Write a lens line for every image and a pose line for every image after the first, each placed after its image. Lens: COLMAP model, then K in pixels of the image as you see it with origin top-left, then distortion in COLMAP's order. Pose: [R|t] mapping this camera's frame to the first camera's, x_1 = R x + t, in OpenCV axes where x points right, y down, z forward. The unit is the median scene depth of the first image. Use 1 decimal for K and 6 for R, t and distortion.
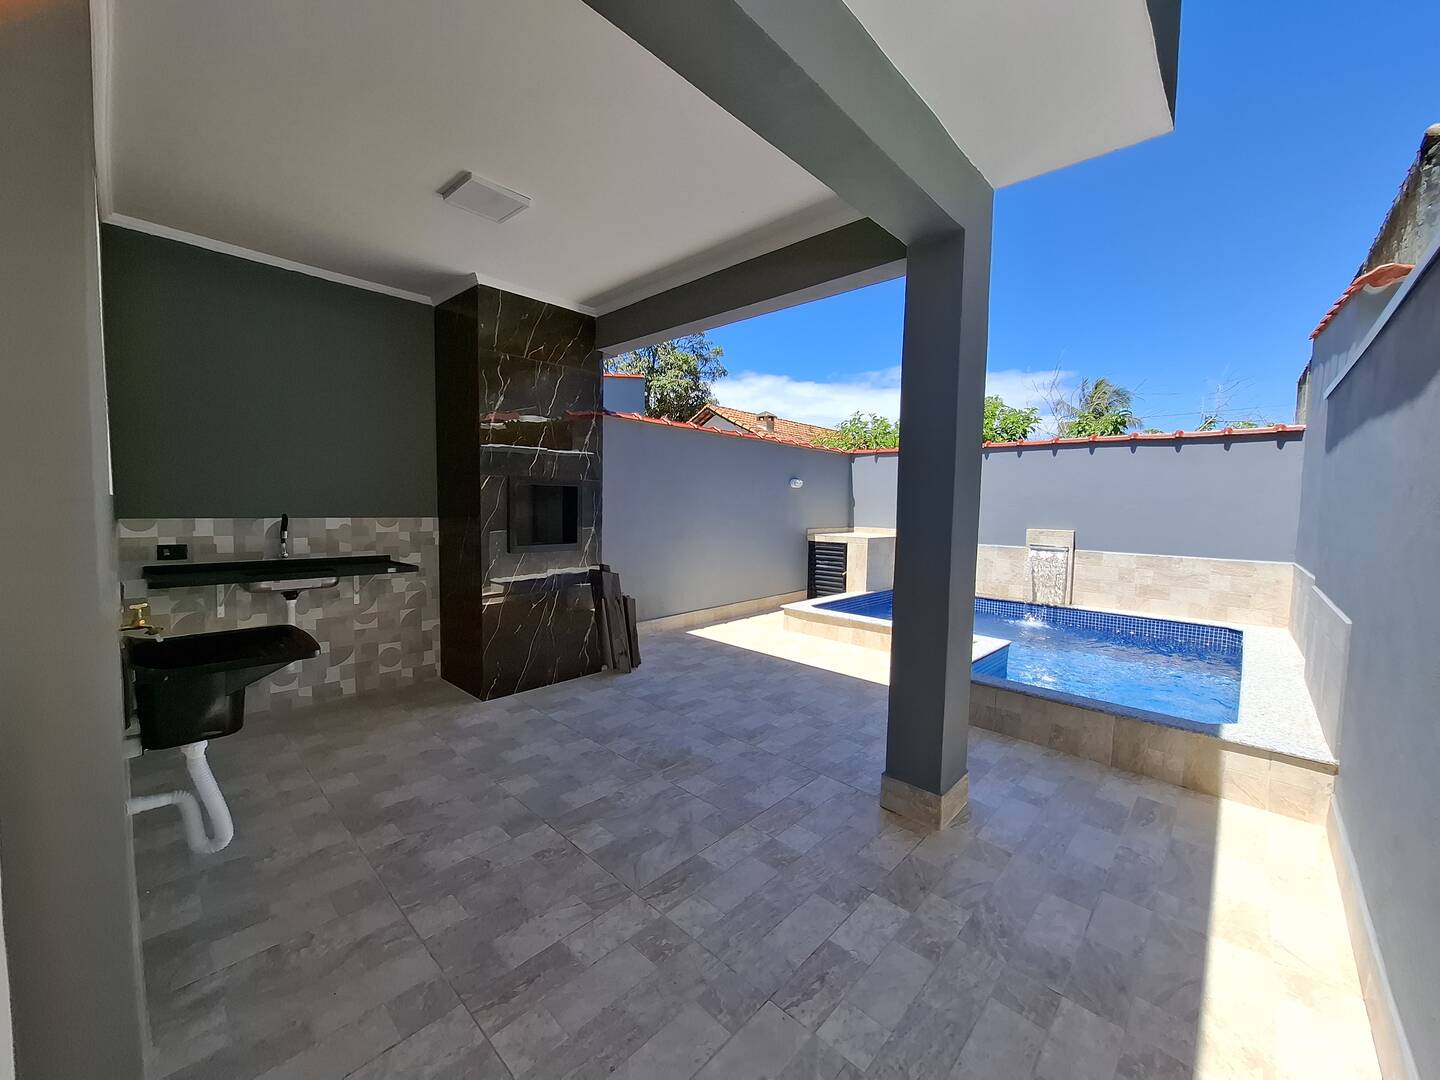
lens RADIAL K [[565.8, 0, 721.2], [0, 565.8, 535.9], [0, 0, 1]] dist [0.000224, -0.000166]
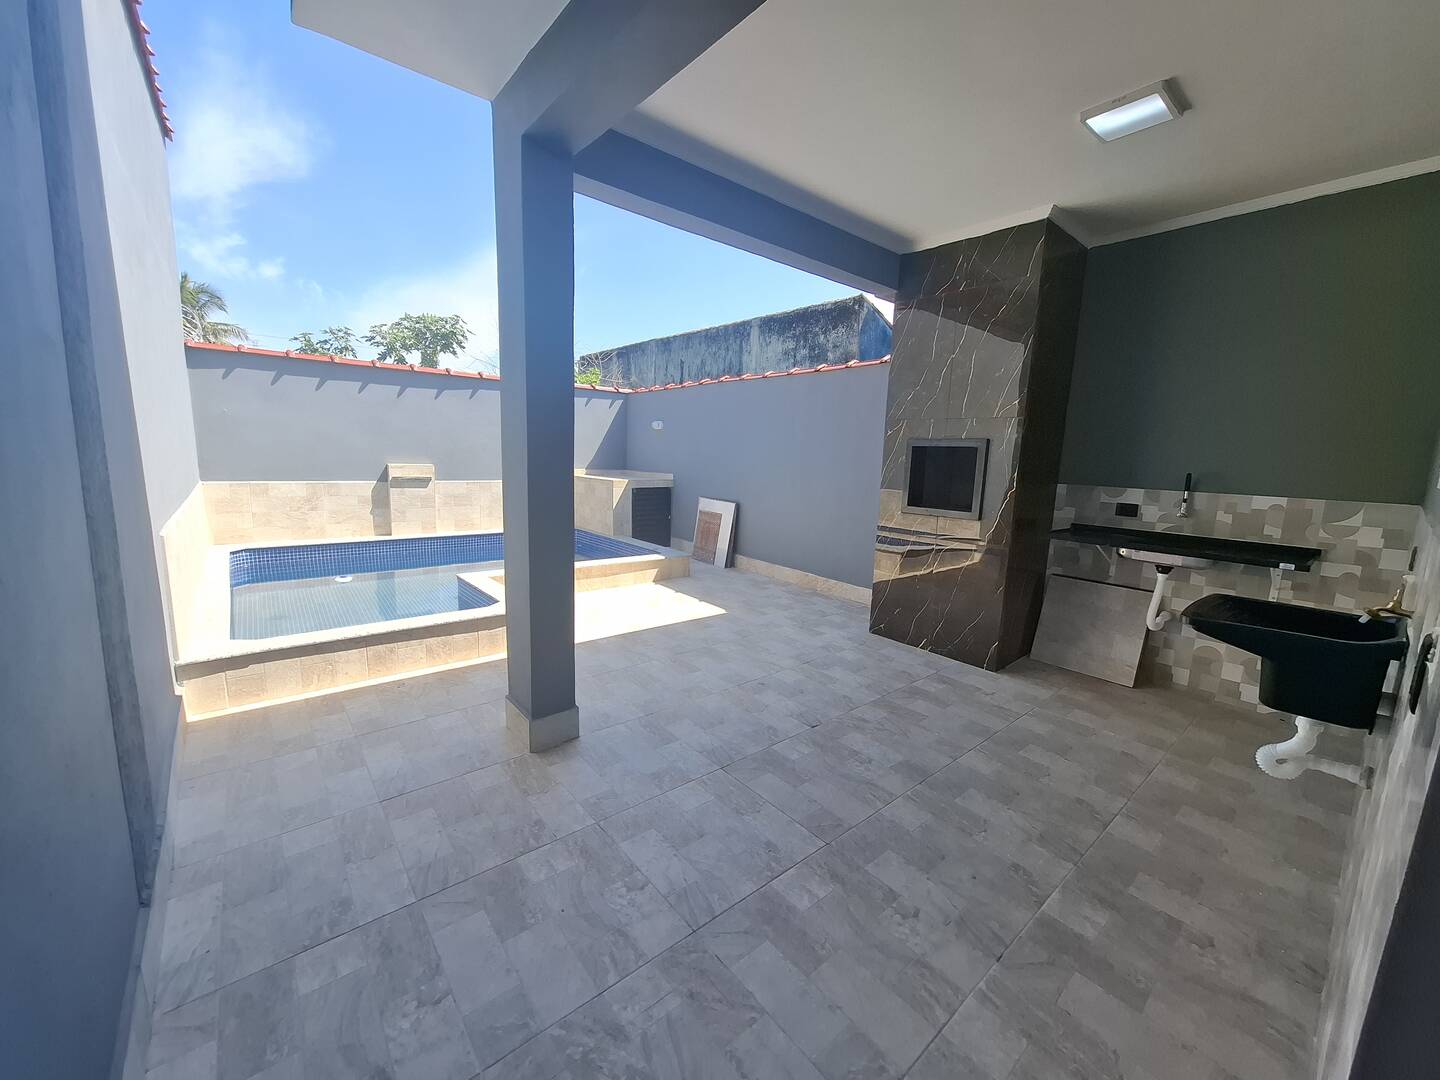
lens RADIAL K [[565.8, 0, 717.6], [0, 565.8, 546.5], [0, 0, 1]] dist [0.000224, -0.000166]
pose [[-0.187354, 0.130679, -0.973561, 0.274156], [-0.086201, 0.985101, 0.148817, -0.011443], [0.978503, 0.111803, -0.173298, 0.310146]]
